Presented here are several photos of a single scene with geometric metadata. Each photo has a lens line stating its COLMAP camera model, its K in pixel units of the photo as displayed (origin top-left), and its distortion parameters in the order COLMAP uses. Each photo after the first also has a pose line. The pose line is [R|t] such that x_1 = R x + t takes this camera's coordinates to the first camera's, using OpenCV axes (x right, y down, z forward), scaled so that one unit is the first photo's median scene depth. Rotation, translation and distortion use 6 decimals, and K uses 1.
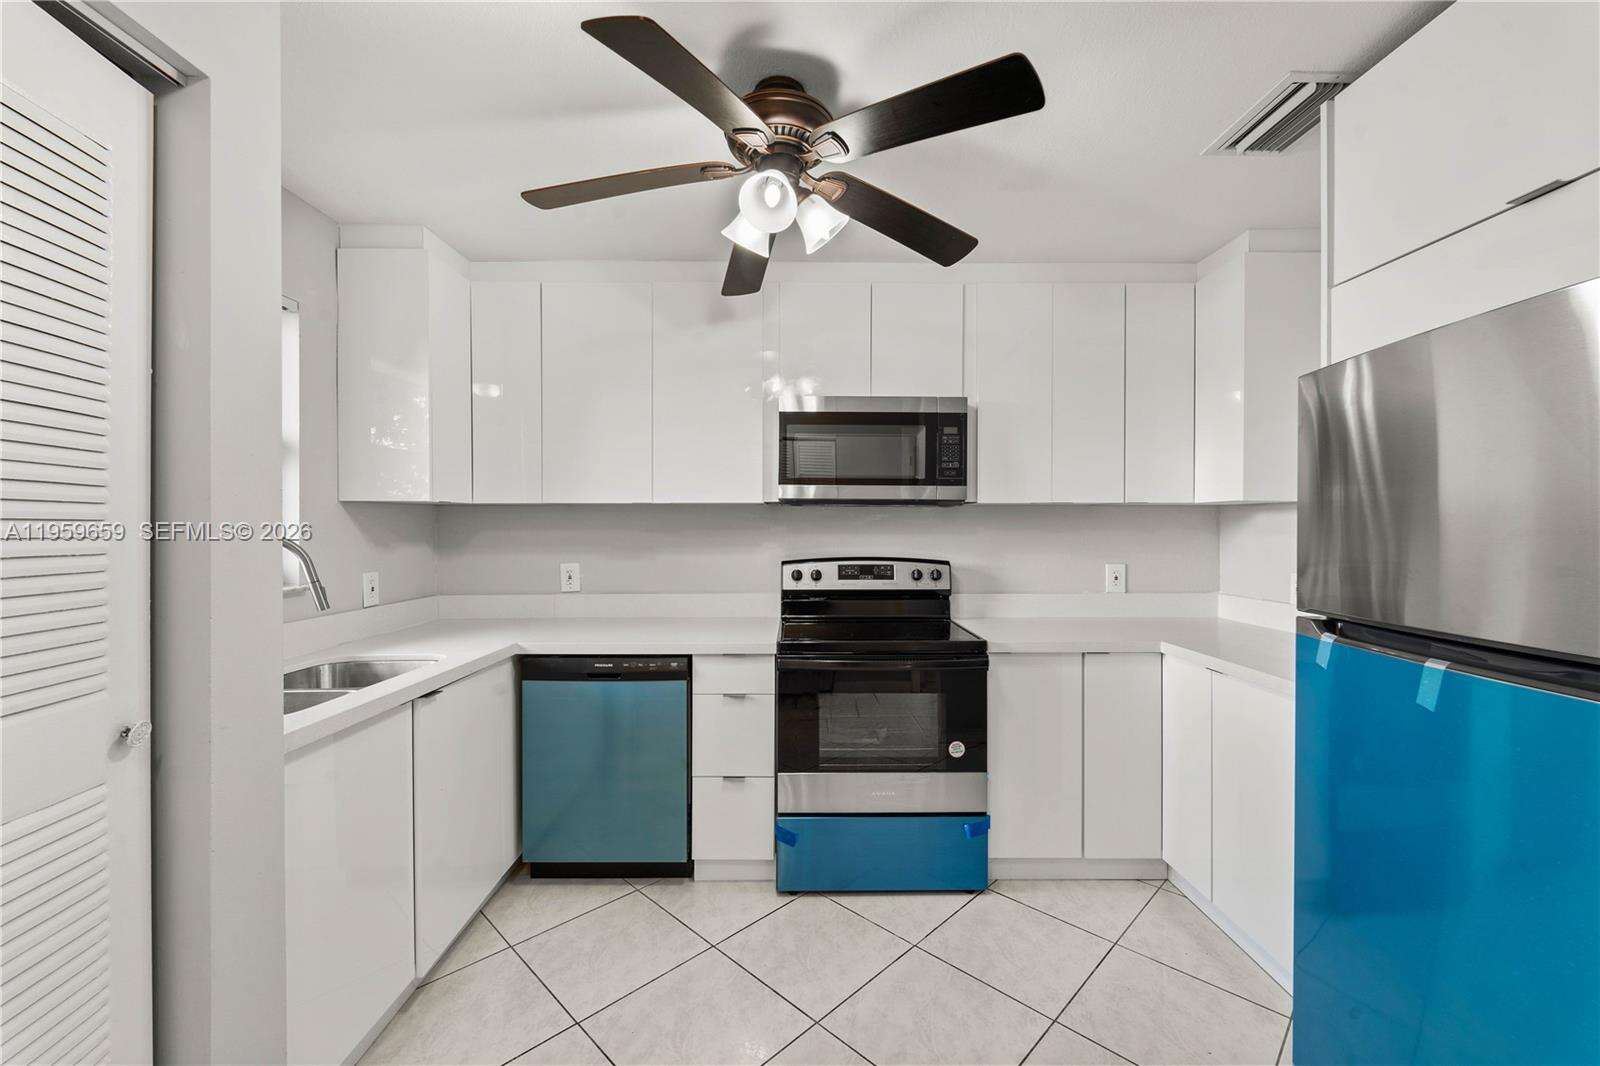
lens RADIAL K [[646.8, 0, 806.4], [0, 646.8, 522.1], [0, 0, 1]] dist [0.000159, 0.005616]
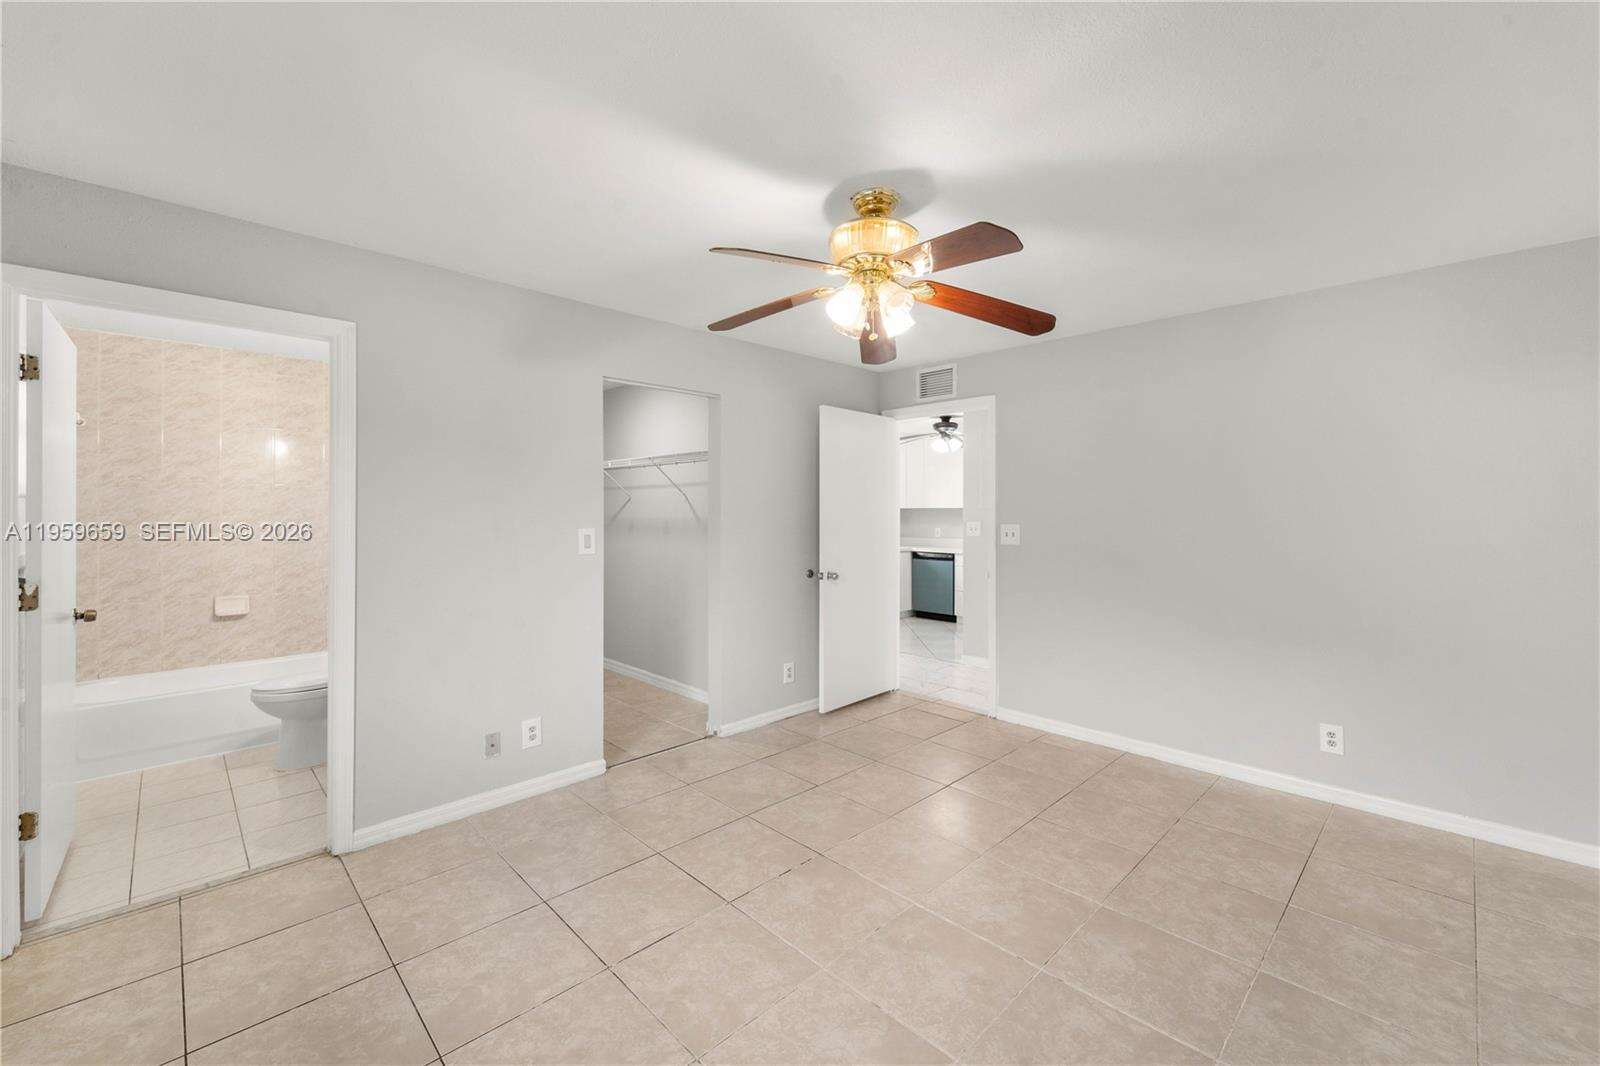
lens RADIAL K [[646.8, 0, 806.4], [0, 646.8, 522.1], [0, 0, 1]] dist [0.000159, 0.005616]
pose [[0.690692, 0.002254, -0.723145, 1.691528], [-0.001087, 0.999997, 0.002079, 0.035054], [0.723148, -0.000650, 0.690693, -1.845887]]
